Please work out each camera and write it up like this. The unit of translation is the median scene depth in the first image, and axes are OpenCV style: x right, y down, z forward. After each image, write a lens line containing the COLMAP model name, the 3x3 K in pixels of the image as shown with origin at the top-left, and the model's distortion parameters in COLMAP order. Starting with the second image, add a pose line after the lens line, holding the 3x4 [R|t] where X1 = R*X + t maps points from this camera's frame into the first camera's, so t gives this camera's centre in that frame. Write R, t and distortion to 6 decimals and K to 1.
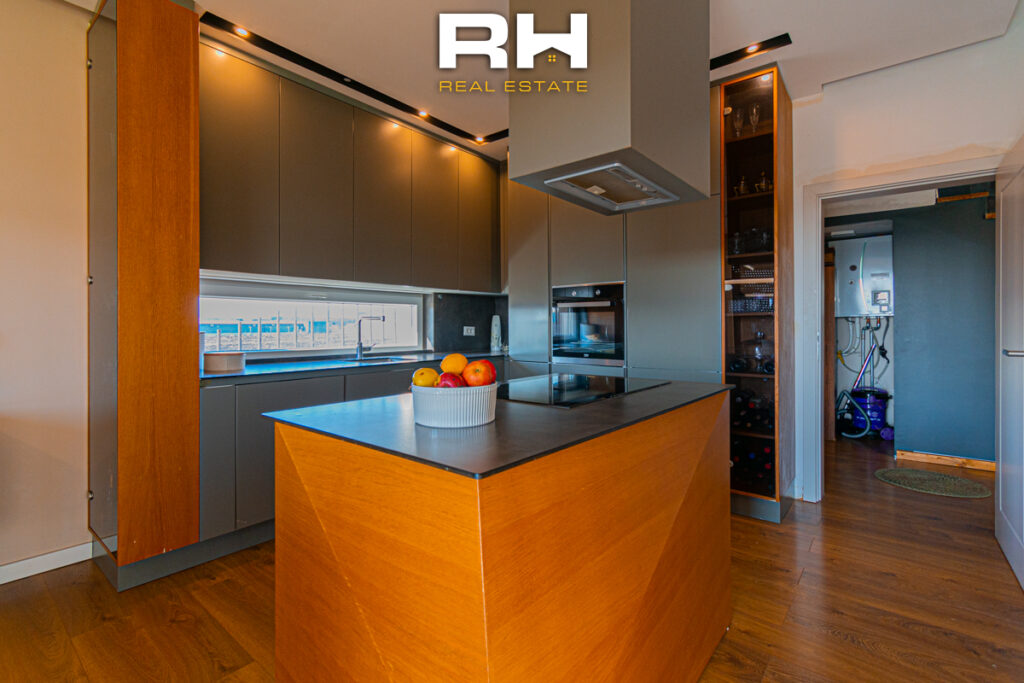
lens RADIAL K [[466.1, 0, 508.5], [0, 466.1, 335.5], [0, 0, 1]] dist [0.003675, -0.000355]
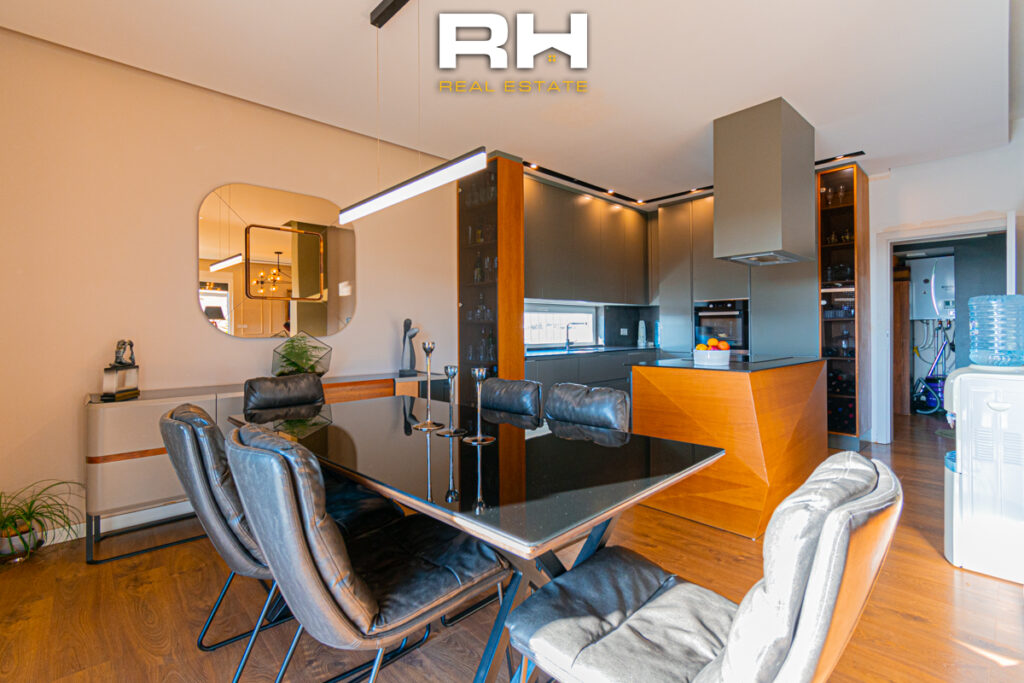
lens RADIAL K [[466.1, 0, 515.4], [0, 466.1, 337.9], [0, 0, 1]] dist [0.003675, -0.000355]
pose [[0.991679, -0.002470, -0.128712, -0.297324], [0.002277, 0.999996, -0.001651, 0.013579], [0.128716, 0.001344, 0.991681, -0.578814]]
